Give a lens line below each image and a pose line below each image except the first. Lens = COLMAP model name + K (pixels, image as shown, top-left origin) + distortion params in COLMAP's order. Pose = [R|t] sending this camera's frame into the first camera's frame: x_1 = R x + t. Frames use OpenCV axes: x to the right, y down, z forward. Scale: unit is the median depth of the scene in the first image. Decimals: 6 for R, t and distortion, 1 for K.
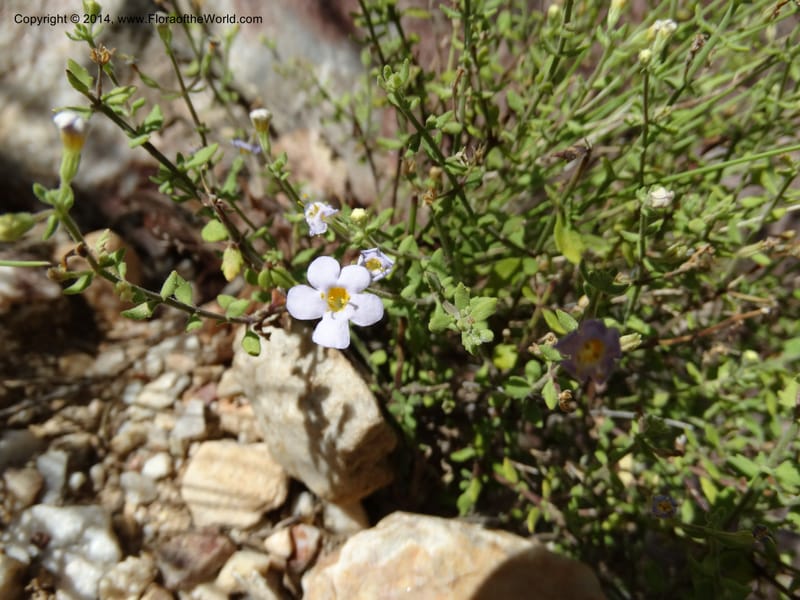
lens RADIAL K [[560.0, 0, 398.1], [0, 560.0, 299.6], [0, 0, 1]] dist [0.003180, -0.012907]
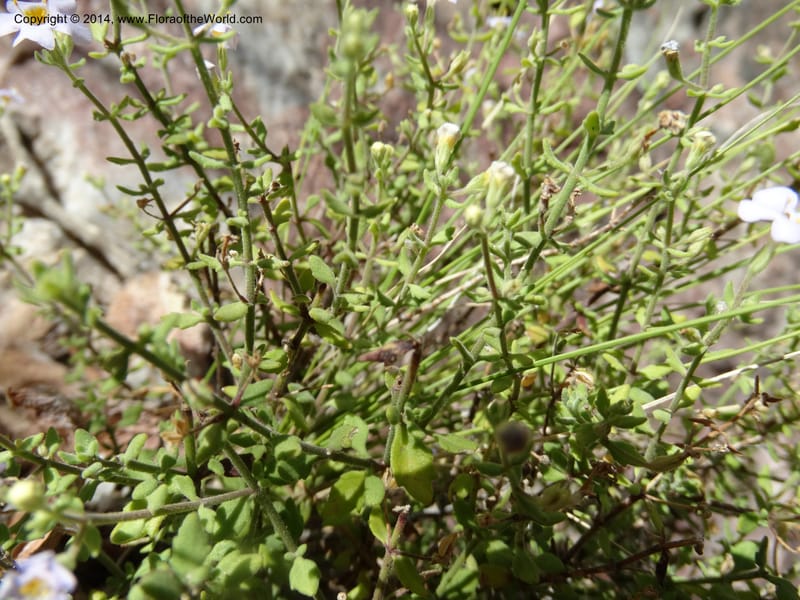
lens RADIAL K [[560.0, 0, 404.3], [0, 560.0, 297.1], [0, 0, 1]] dist [0.003180, -0.012907]
pose [[0.990195, -0.061134, 0.125604, 0.230517], [0.083428, 0.979990, -0.180720, -0.190348], [-0.112043, 0.189427, 0.975481, 0.311838]]
